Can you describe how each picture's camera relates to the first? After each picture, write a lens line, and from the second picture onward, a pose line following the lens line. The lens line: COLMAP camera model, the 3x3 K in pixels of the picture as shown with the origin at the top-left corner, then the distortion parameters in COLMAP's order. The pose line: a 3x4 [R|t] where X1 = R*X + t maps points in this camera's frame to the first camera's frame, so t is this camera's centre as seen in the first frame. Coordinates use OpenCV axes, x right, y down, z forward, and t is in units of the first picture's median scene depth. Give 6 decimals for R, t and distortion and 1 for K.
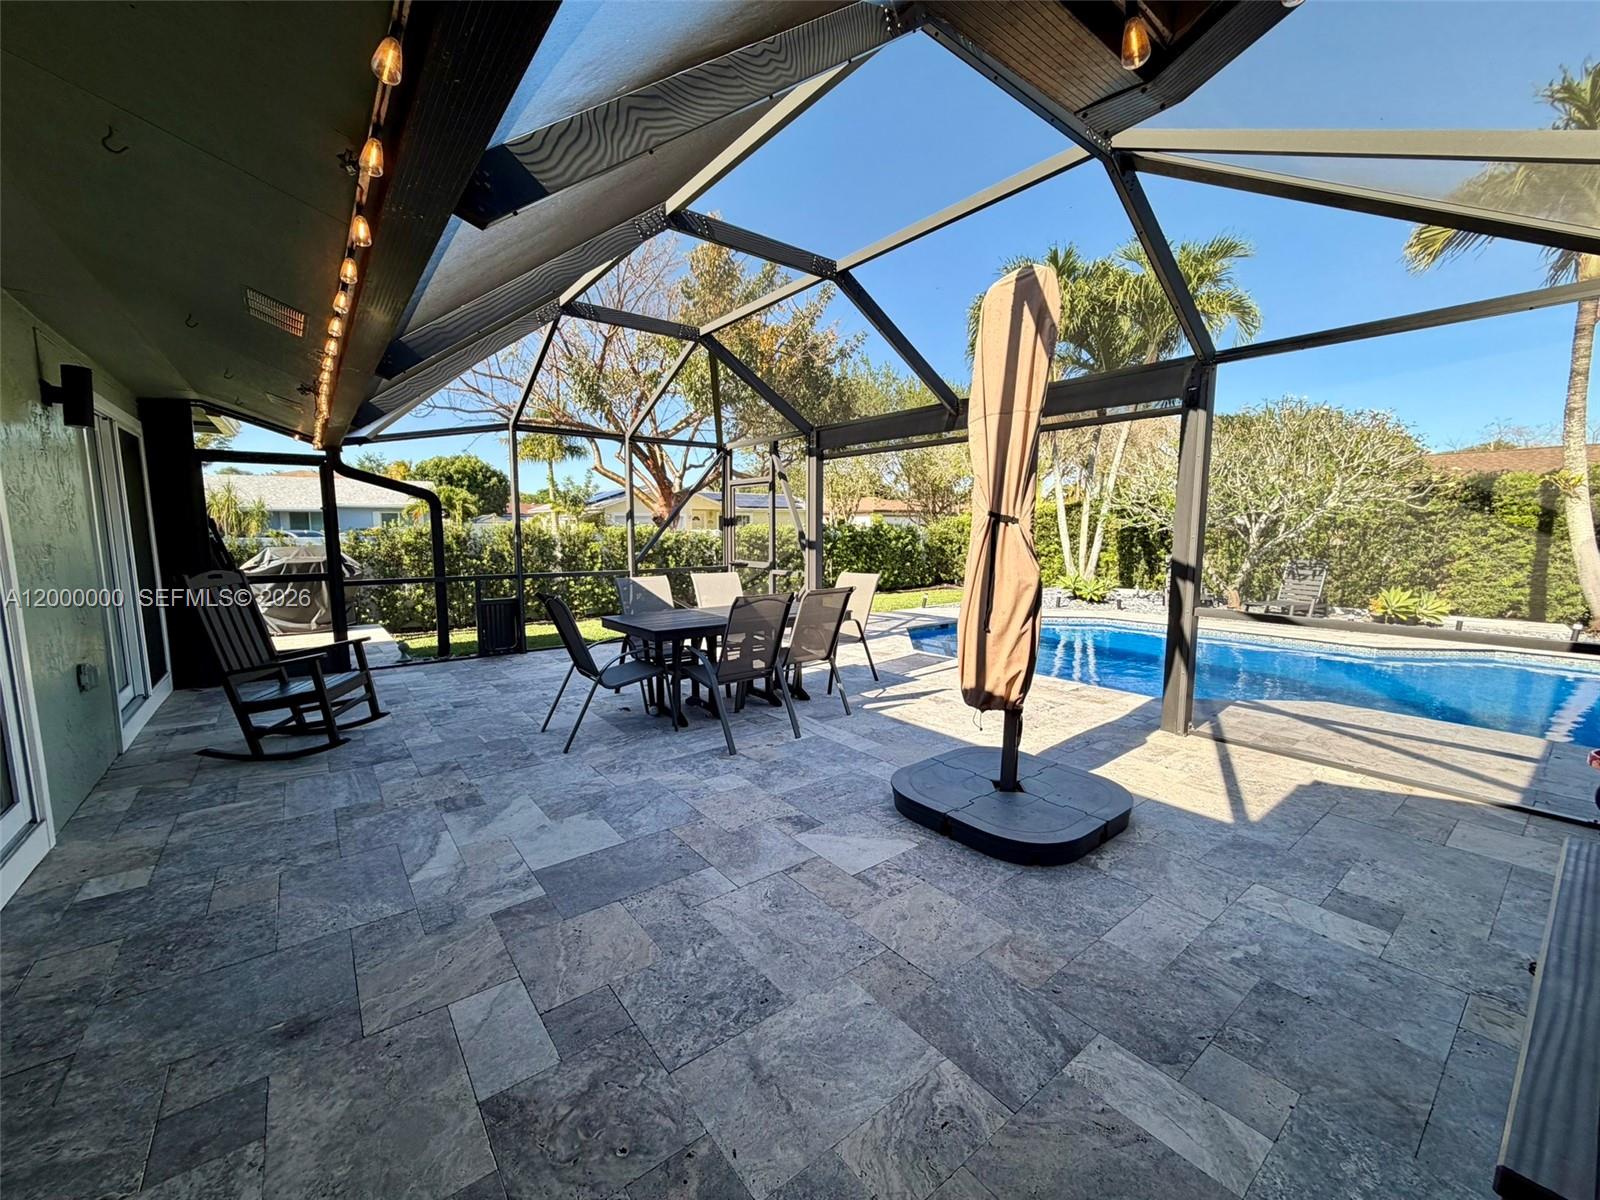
lens RADIAL K [[637.7, 0, 798.1], [0, 637.7, 597.9], [0, 0, 1]] dist [0.001384, -0.000430]
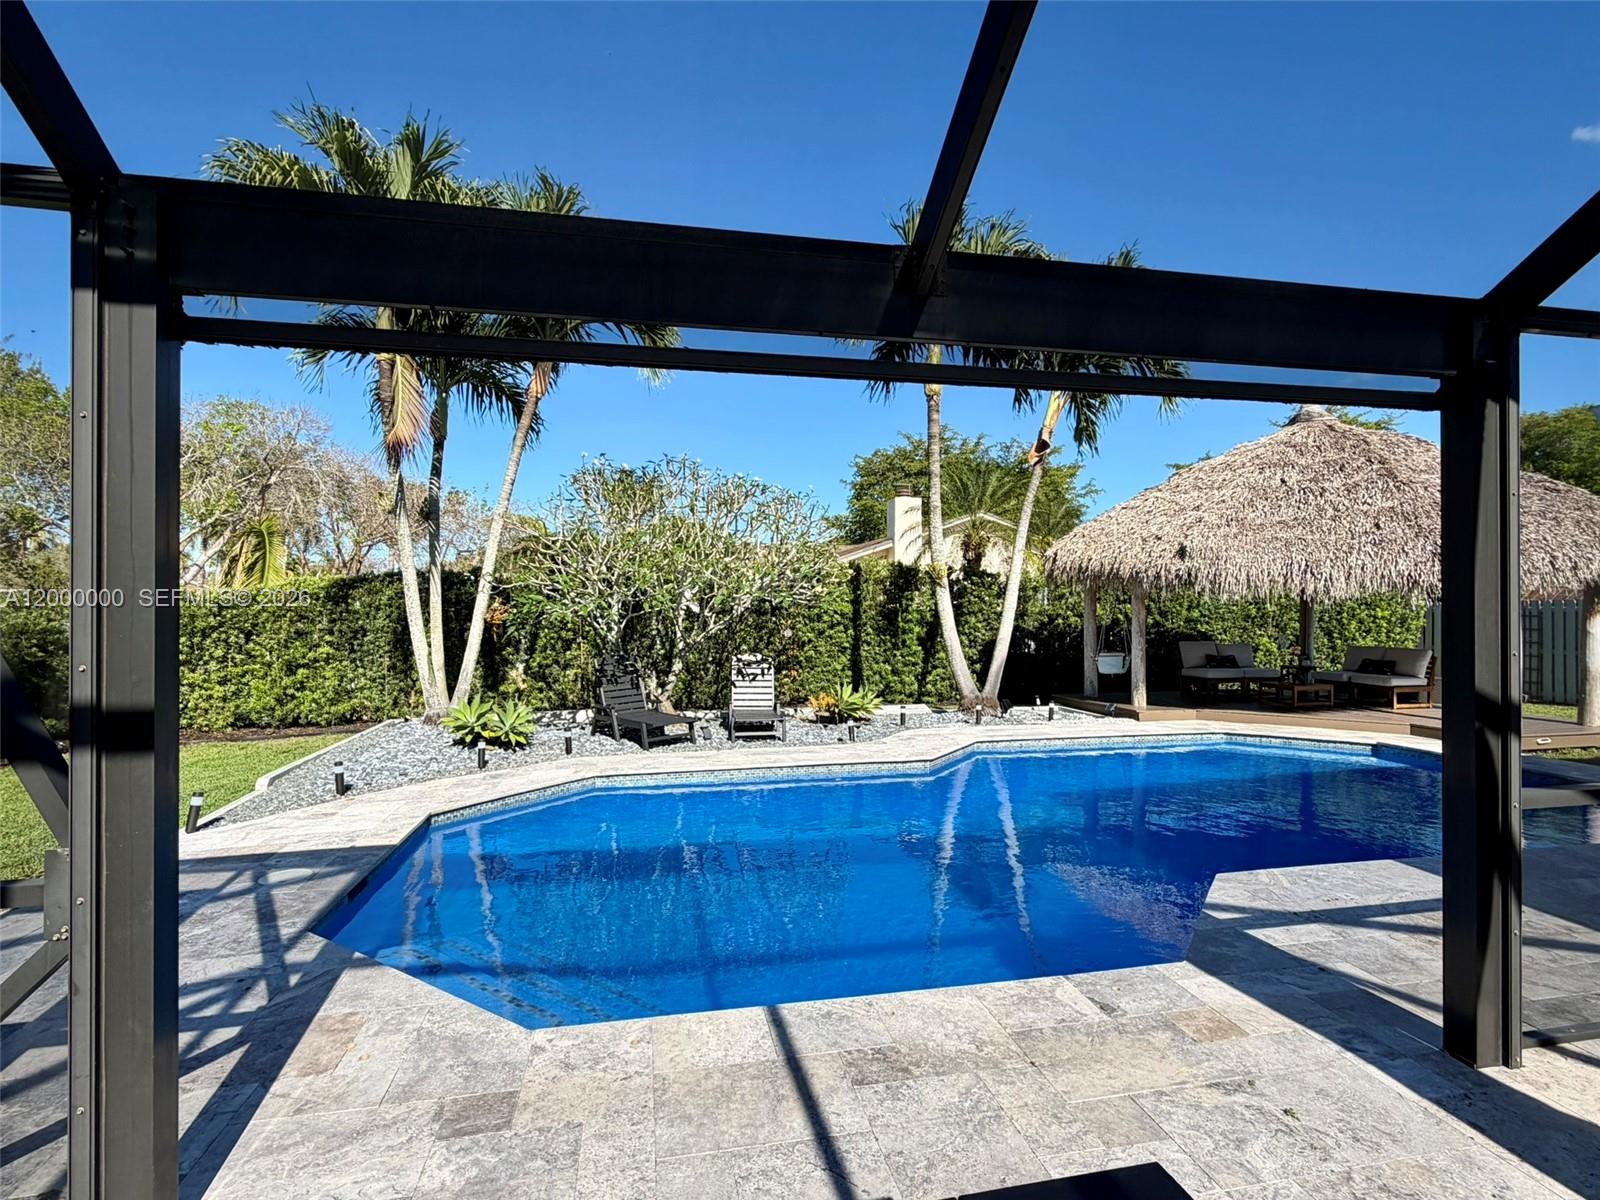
lens RADIAL K [[789.3, 0, 801.9], [0, 789.3, 604.6], [0, 0, 1]] dist [0.001675, -0.001637]
pose [[0.450169, 0.002837, 0.892939, -0.064083], [0.103187, 0.993130, -0.055176, -0.056356], [-0.886961, 0.116978, 0.446784, 0.440115]]
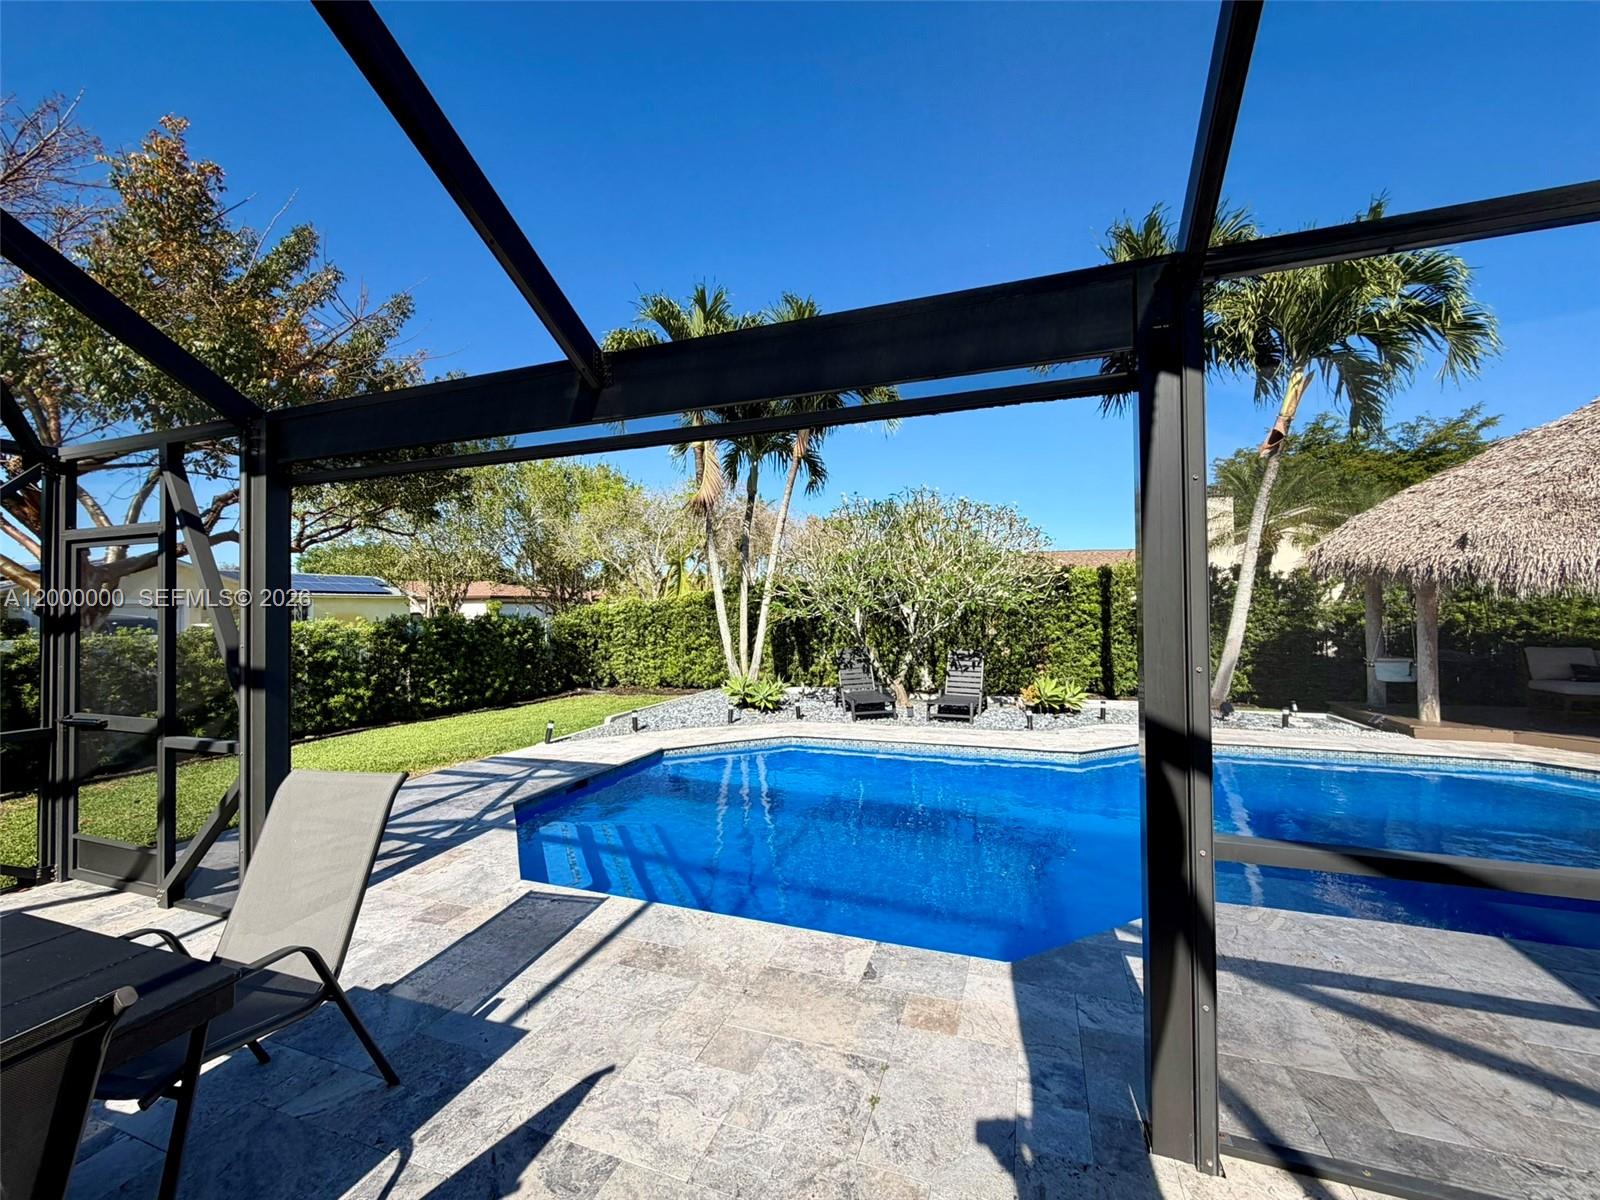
lens RADIAL K [[637.7, 0, 794.3], [0, 637.7, 603.9], [0, 0, 1]] dist [0.001384, -0.000430]
pose [[0.849966, -0.002424, 0.526832, 0.065211], [0.068361, 0.992043, -0.105726, -0.040588], [-0.522383, 0.125878, 0.843368, 0.285280]]
